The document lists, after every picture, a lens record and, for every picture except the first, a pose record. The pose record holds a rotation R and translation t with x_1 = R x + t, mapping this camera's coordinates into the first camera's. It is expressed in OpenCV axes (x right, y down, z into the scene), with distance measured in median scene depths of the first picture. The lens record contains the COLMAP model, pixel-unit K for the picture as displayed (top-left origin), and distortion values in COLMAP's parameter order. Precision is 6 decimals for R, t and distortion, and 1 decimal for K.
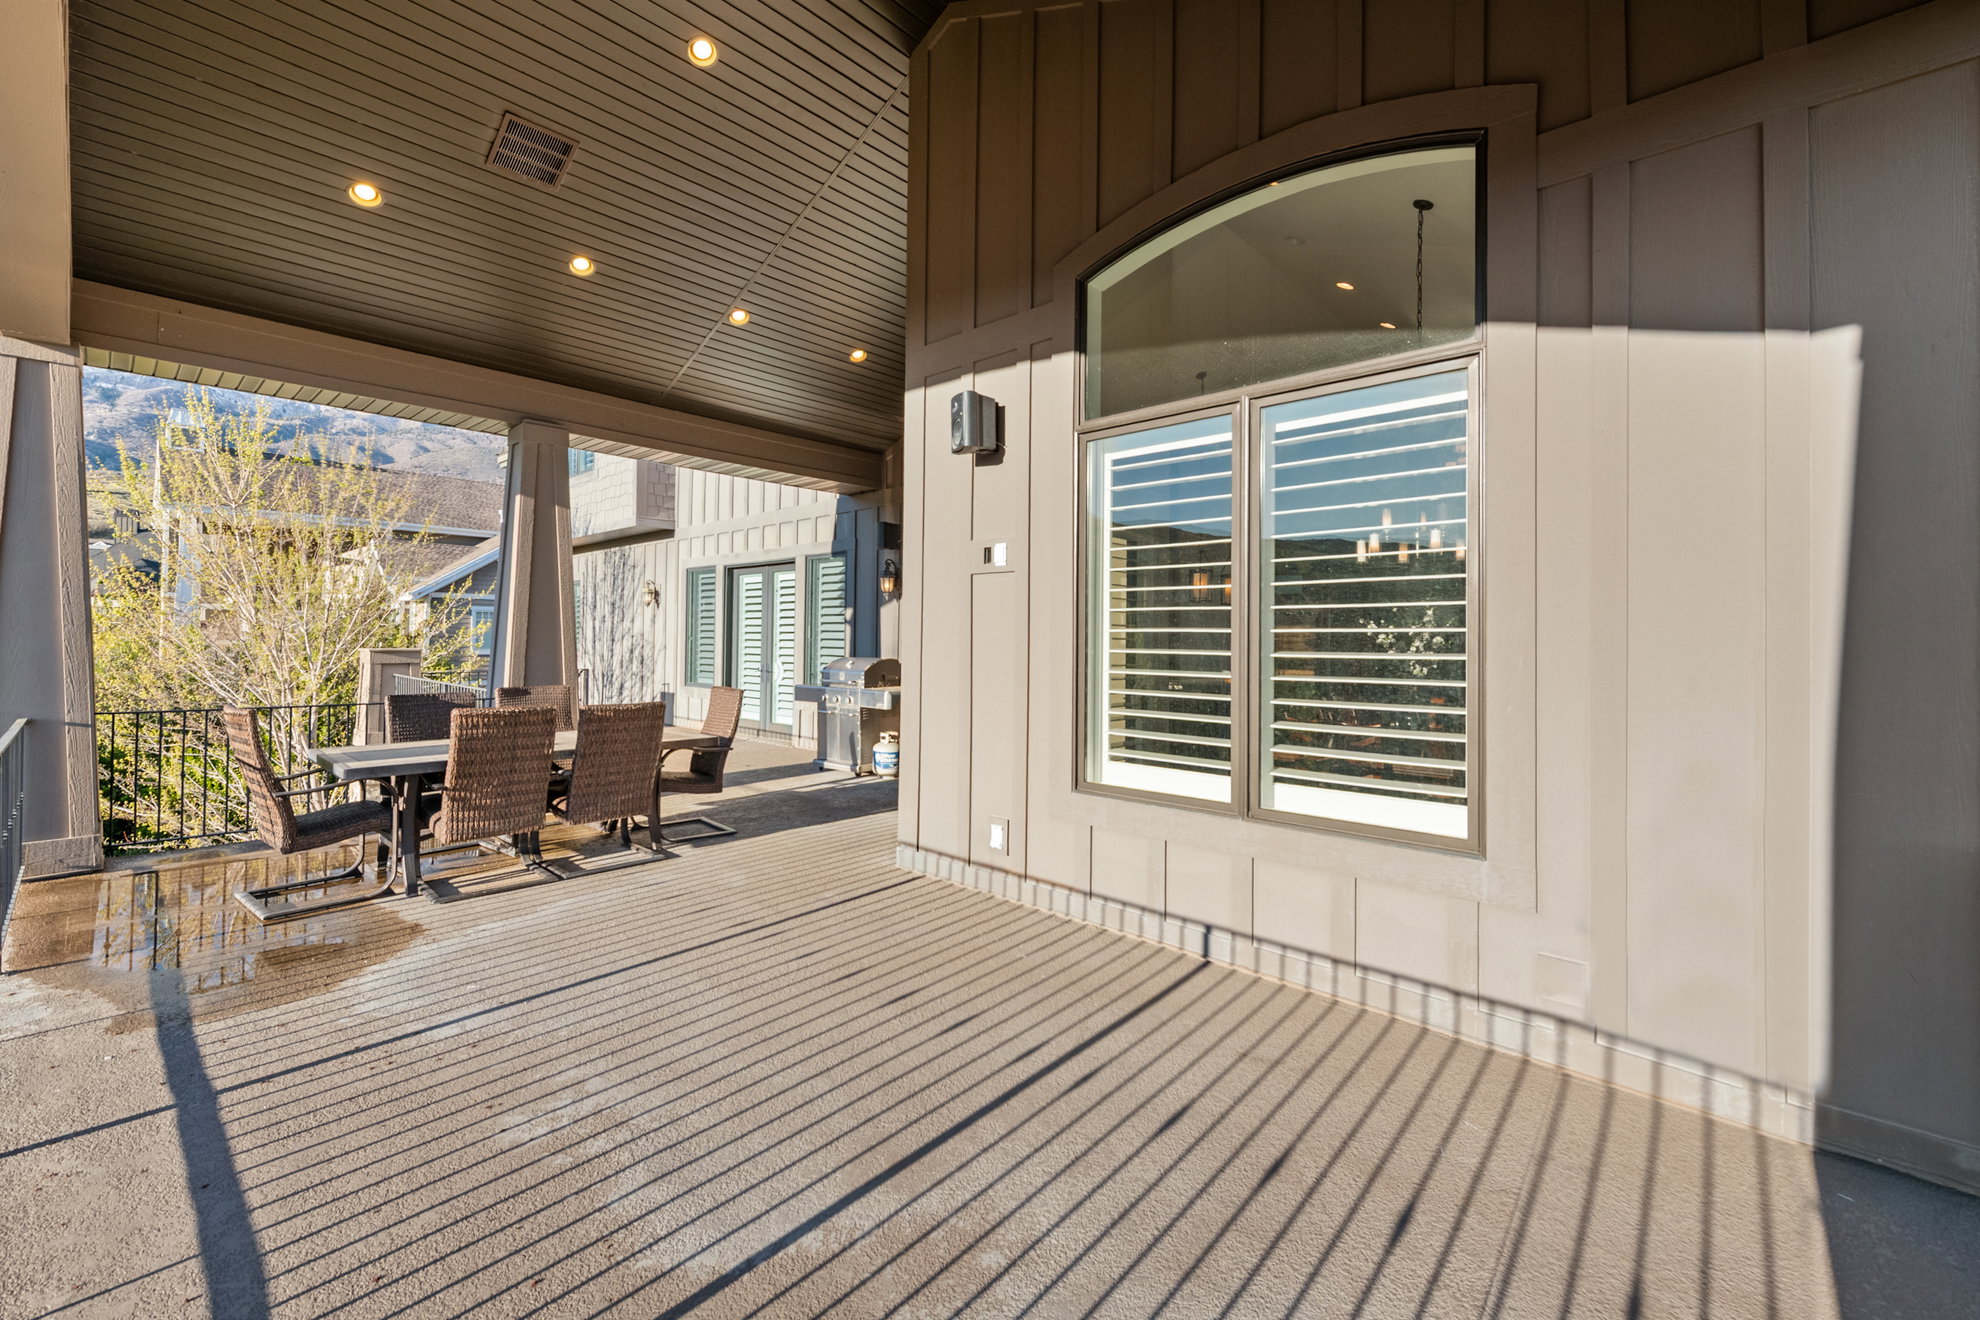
lens RADIAL K [[810.6, 0, 1049.1], [0, 810.6, 623.4], [0, 0, 1]] dist [-0.002740, -0.000607]
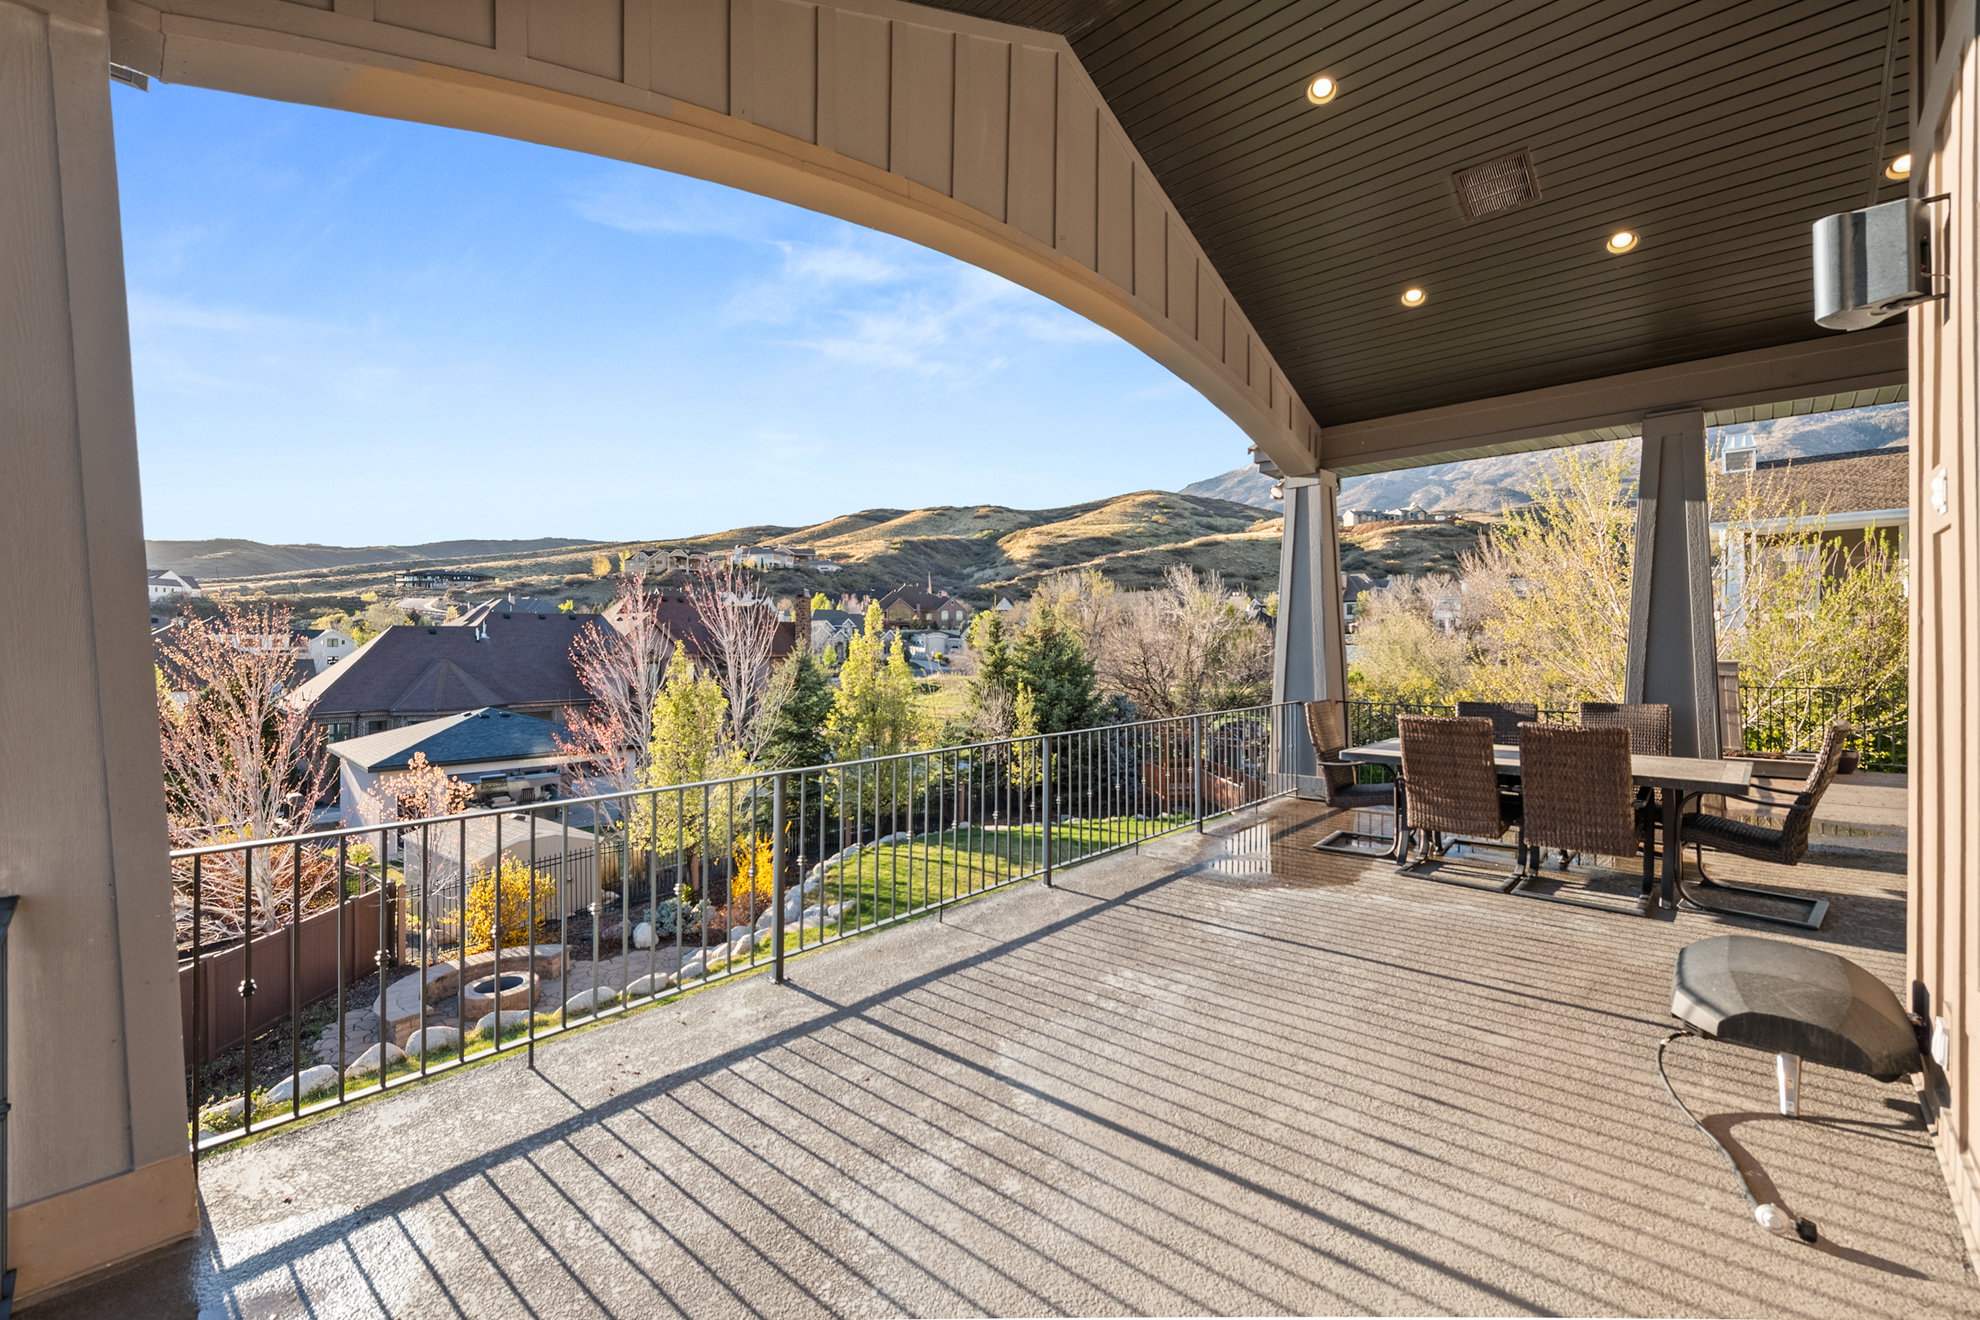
lens RADIAL K [[830.9, 0, 995.7], [0, 830.9, 655.6], [0, 0, 1]] dist [-0.004472, -0.000367]
pose [[-0.017781, 0.006566, -0.999820, 0.732111], [0.019756, 0.999786, 0.006214, 0.003413], [0.999647, -0.019642, -0.017907, 0.654523]]
